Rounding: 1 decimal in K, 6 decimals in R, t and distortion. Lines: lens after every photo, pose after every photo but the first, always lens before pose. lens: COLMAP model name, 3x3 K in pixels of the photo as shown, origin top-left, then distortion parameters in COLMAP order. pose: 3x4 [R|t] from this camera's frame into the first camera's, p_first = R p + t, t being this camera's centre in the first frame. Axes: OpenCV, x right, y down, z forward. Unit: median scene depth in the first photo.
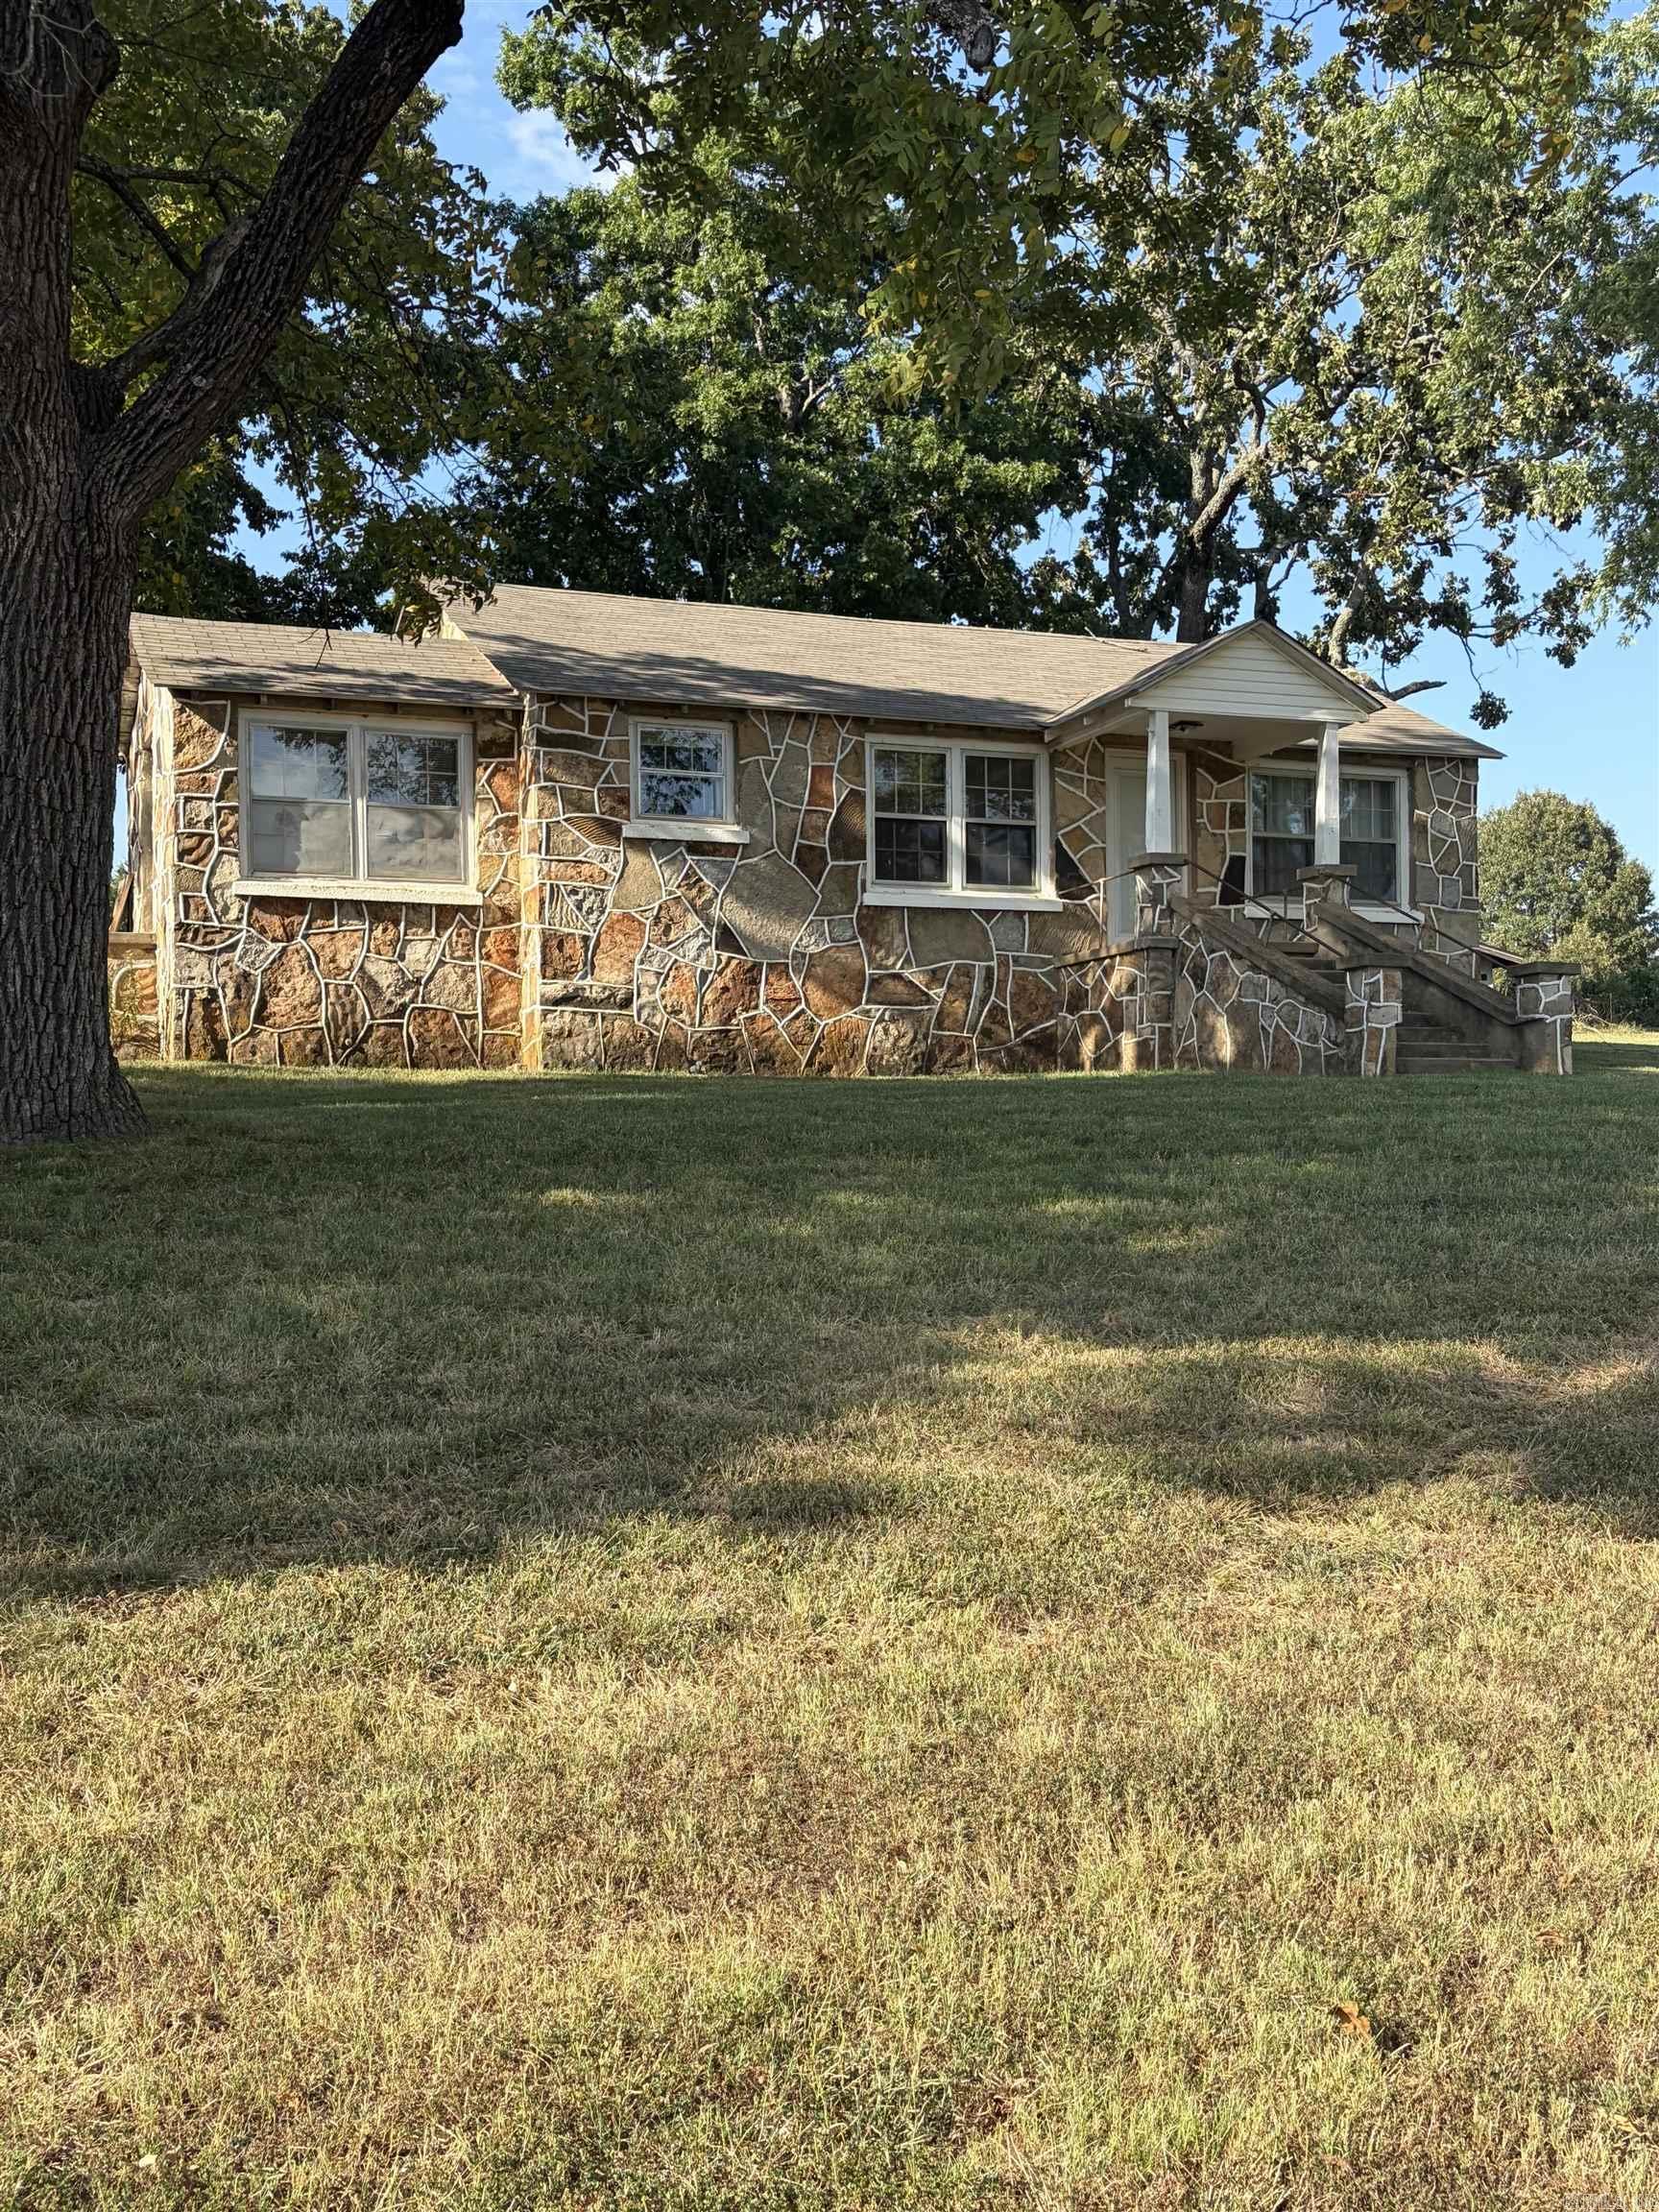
lens RADIAL K [[2325.4, 0, 830.2], [0, 2325.4, 1113.7], [0, 0, 1]] dist [0.114443, 0.000000]
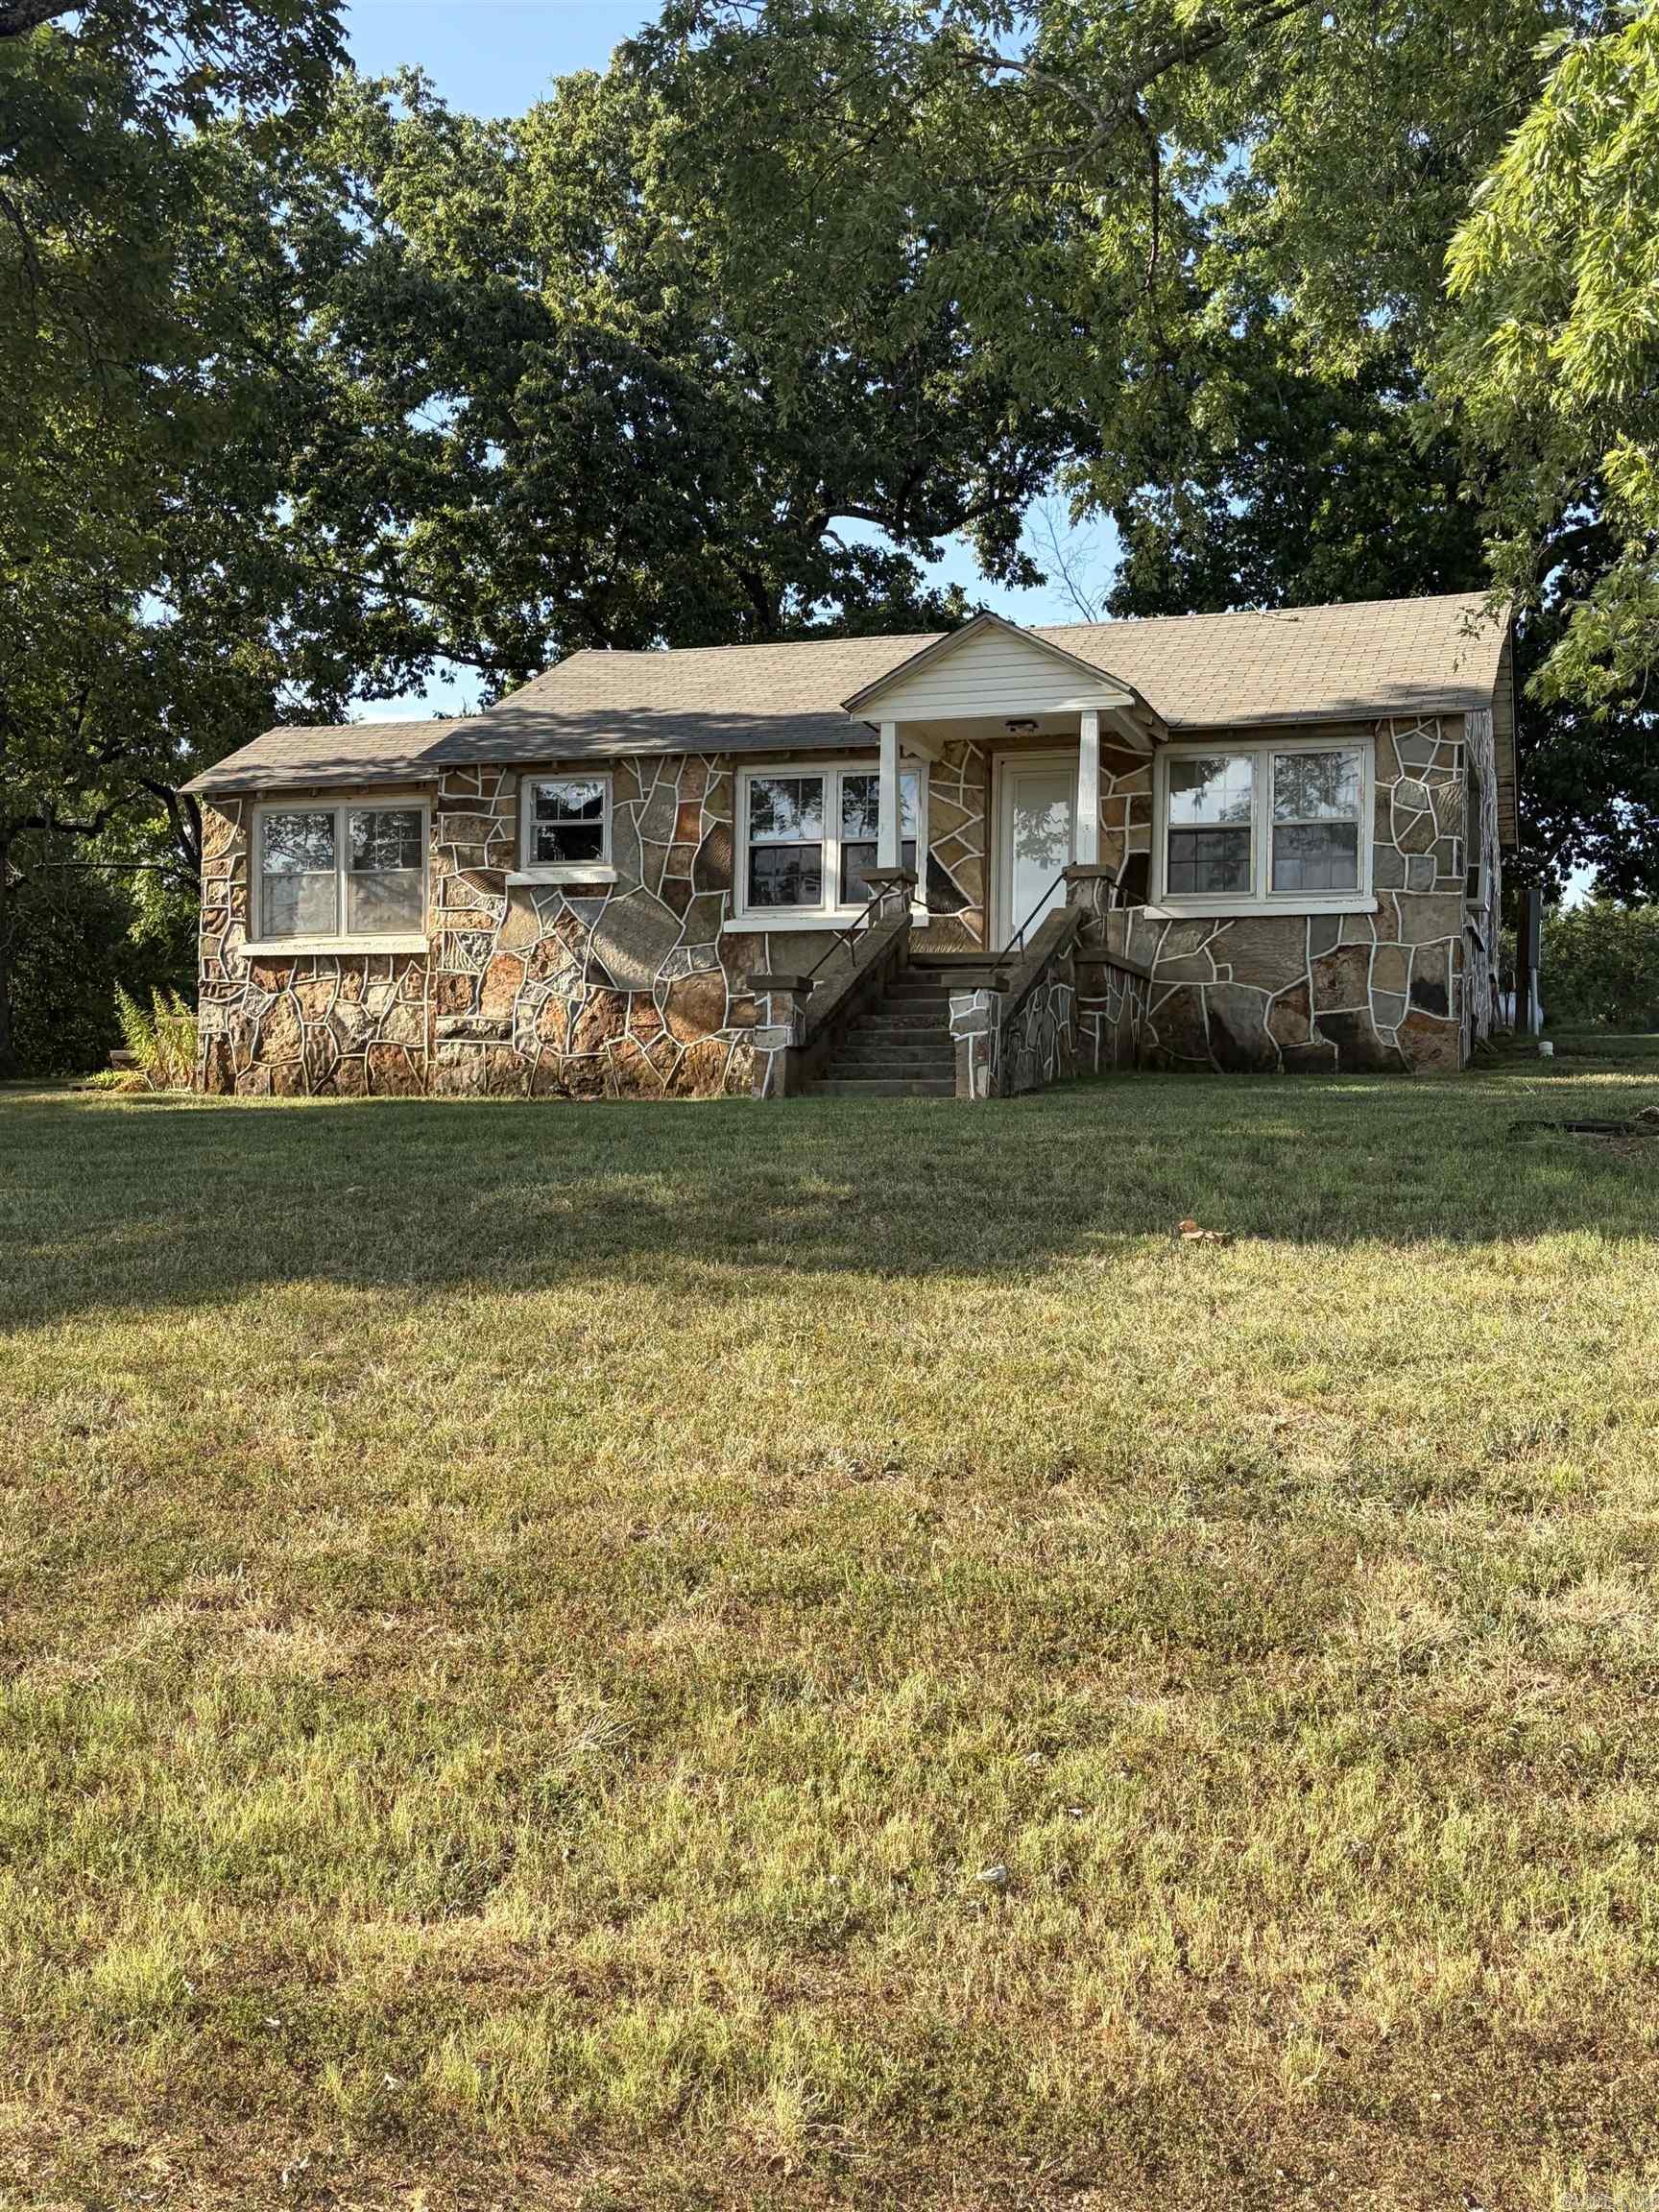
lens RADIAL K [[2325.4, 0, 830.6], [0, 2325.4, 1107.8], [0, 0, 1]] dist [0.114443, 0.000000]
pose [[0.787543, -0.006023, -0.616230, 0.724614], [0.006879, 0.999976, -0.000983, -0.010331], [0.616221, -0.003465, 0.787566, 0.217538]]
